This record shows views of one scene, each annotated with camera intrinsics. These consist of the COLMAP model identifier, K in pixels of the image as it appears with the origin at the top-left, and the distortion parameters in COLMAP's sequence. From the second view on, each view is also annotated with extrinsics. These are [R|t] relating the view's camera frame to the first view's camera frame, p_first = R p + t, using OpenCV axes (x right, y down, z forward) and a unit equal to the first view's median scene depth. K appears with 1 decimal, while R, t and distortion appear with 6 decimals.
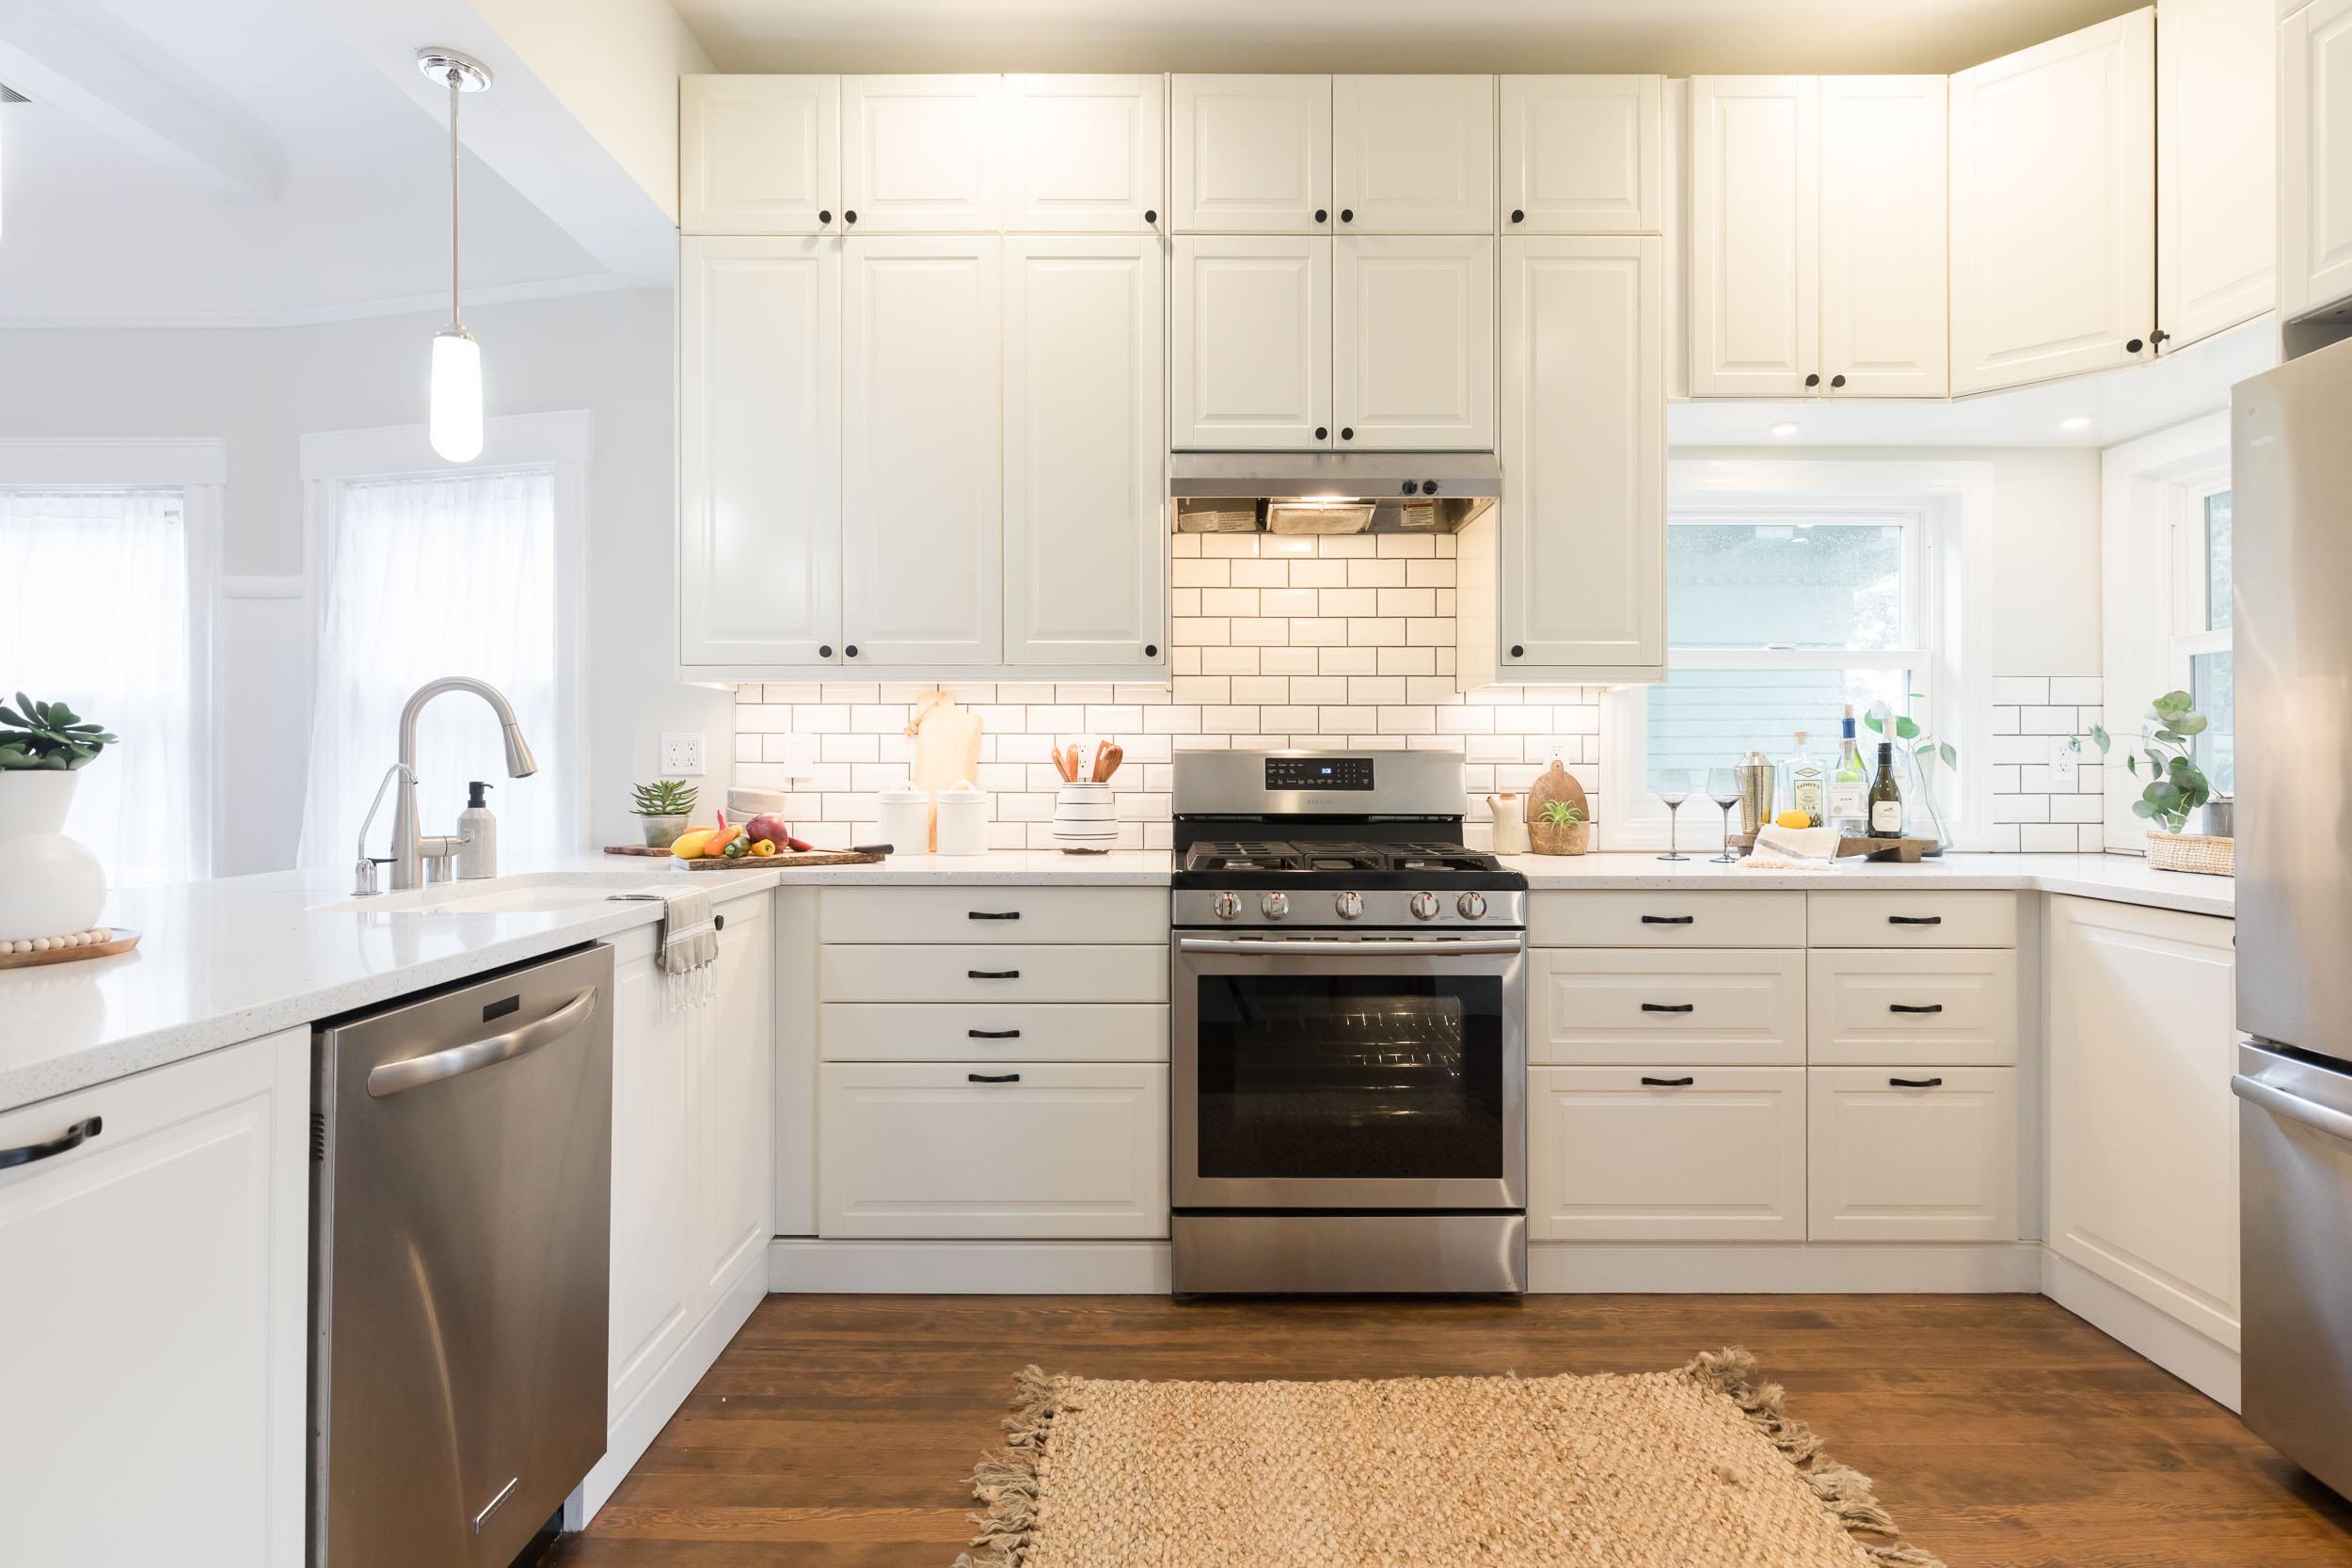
lens RADIAL K [[1214.2, 0, 1176.9], [0, 1214.2, 761.6], [0, 0, 1]] dist [0.001372, -0.001282]
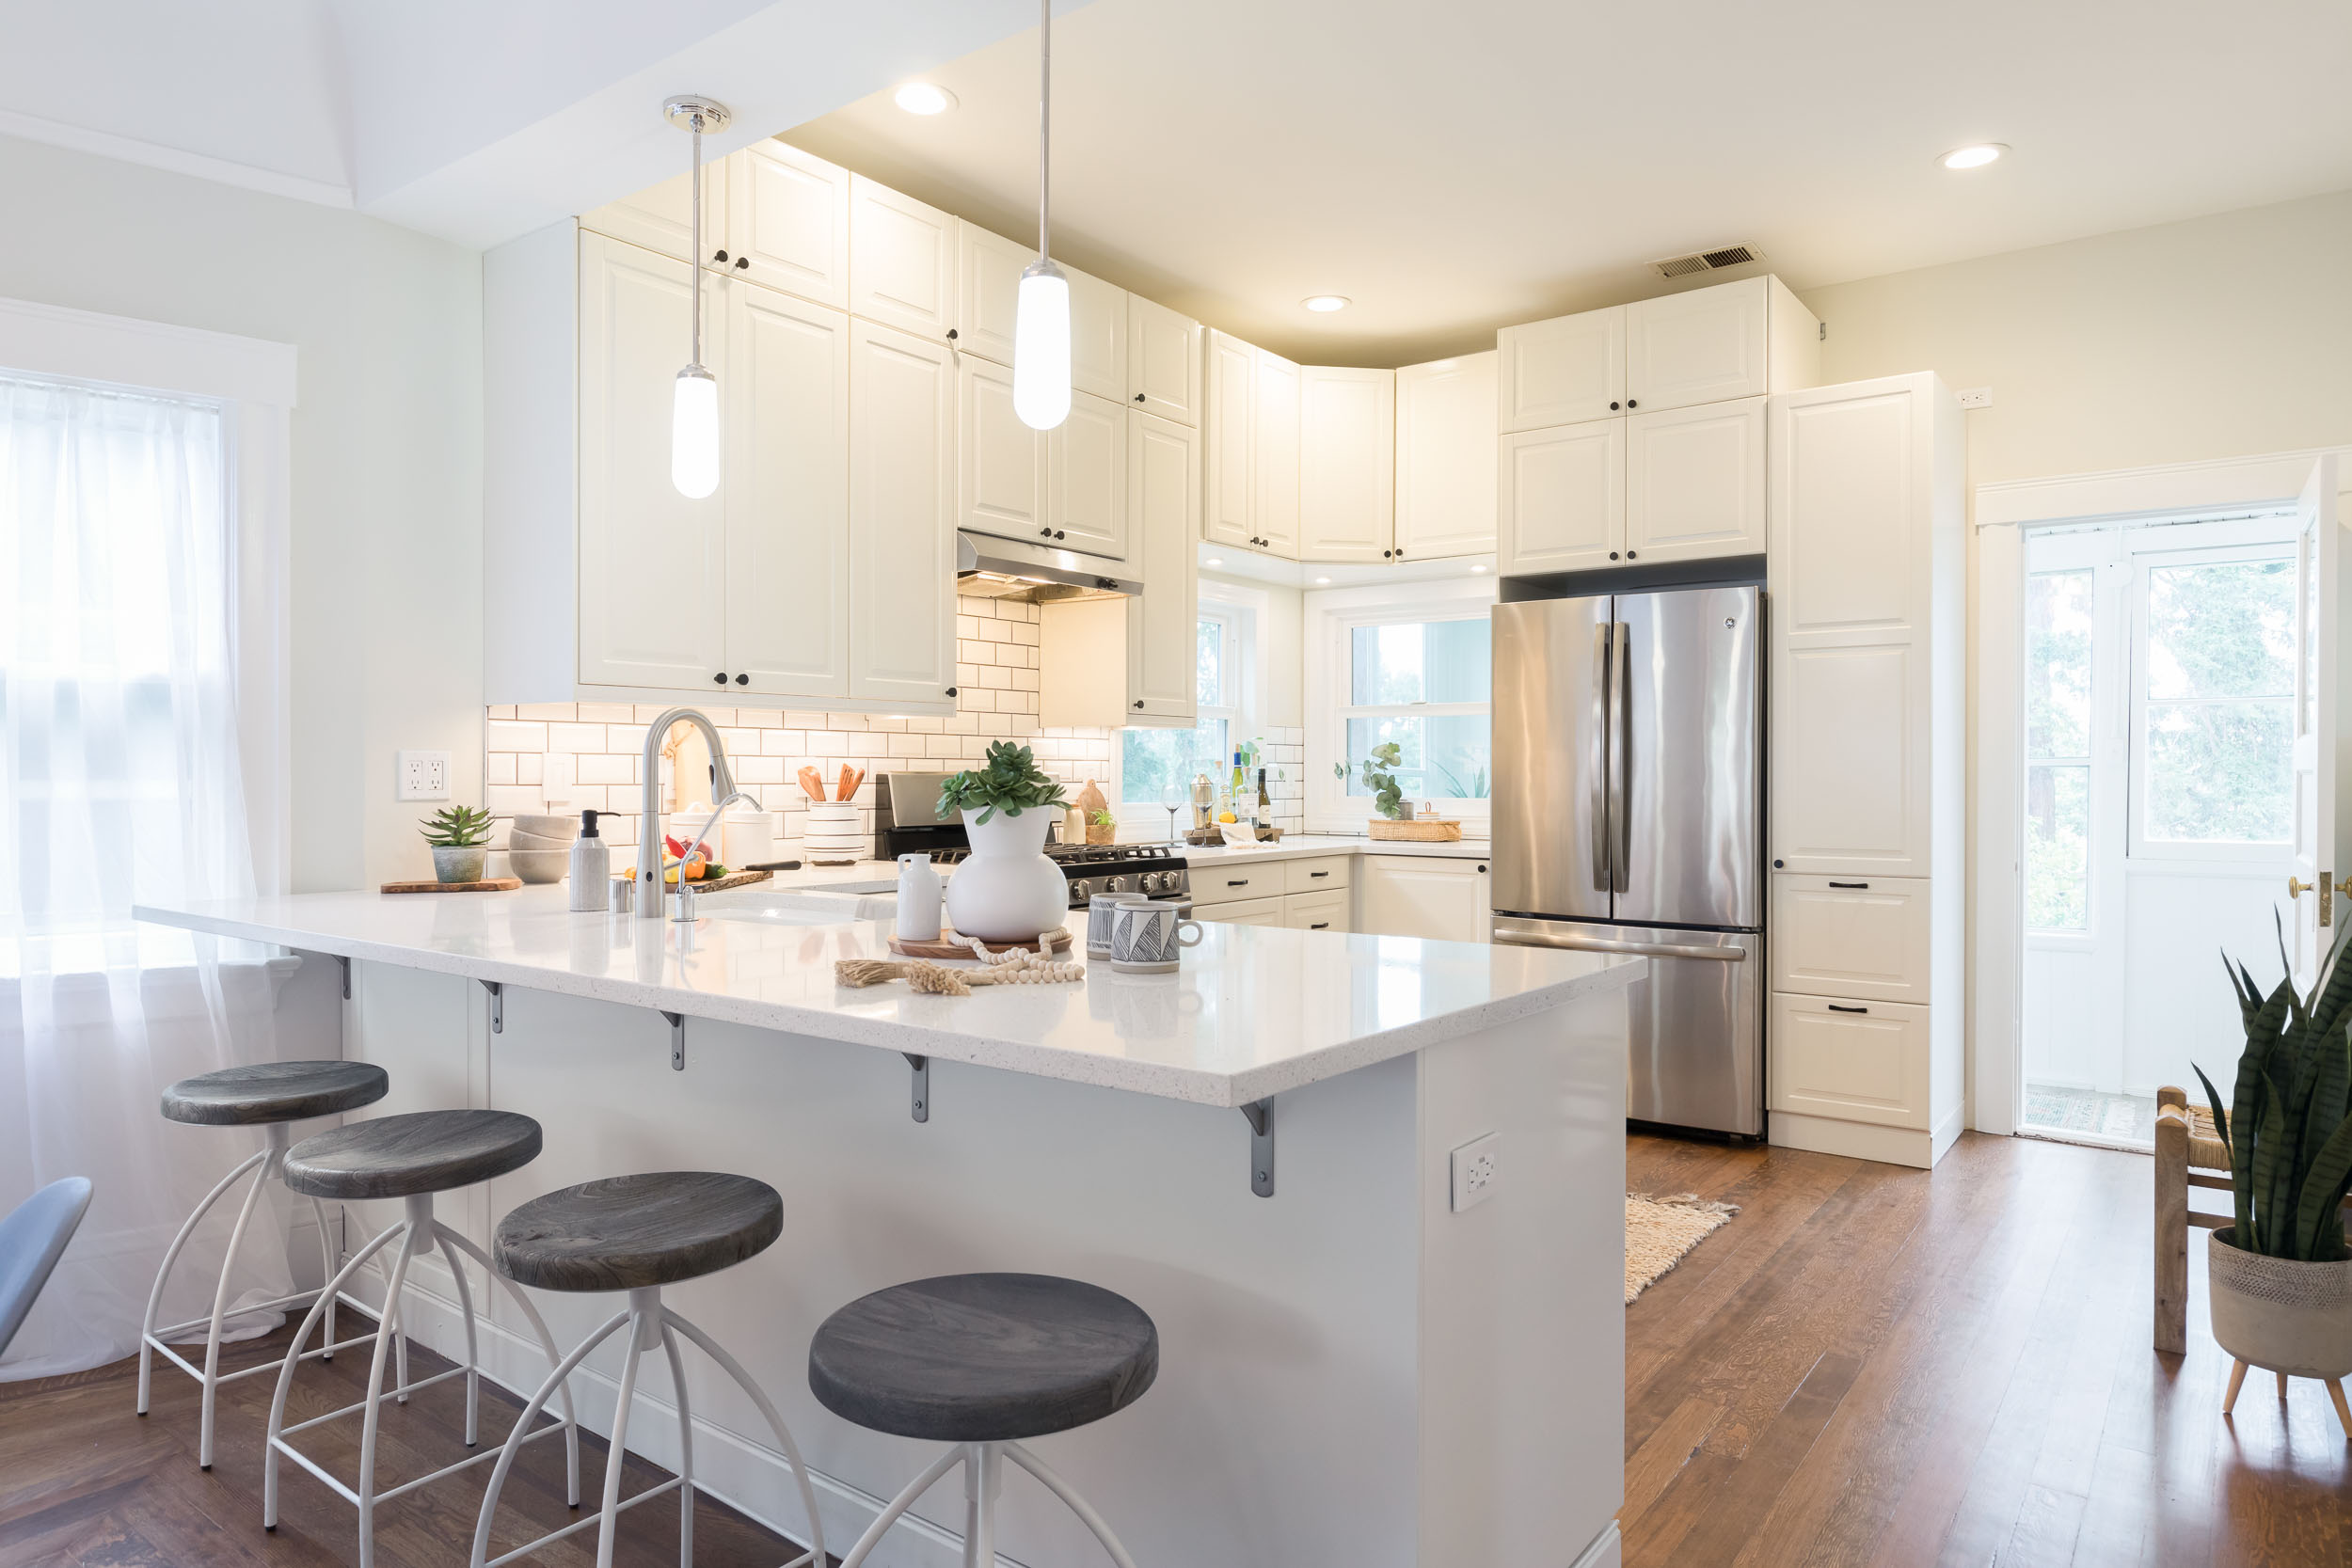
lens RADIAL K [[1426.0, 0, 1176.4], [0, 1426.0, 788.5], [0, 0, 1]] dist [0.000592, -0.000277]
pose [[0.601319, -0.008249, 0.798967, -1.016643], [-0.006871, 0.999856, 0.015494, -0.018029], [-0.798980, -0.014806, 0.601176, -0.040904]]
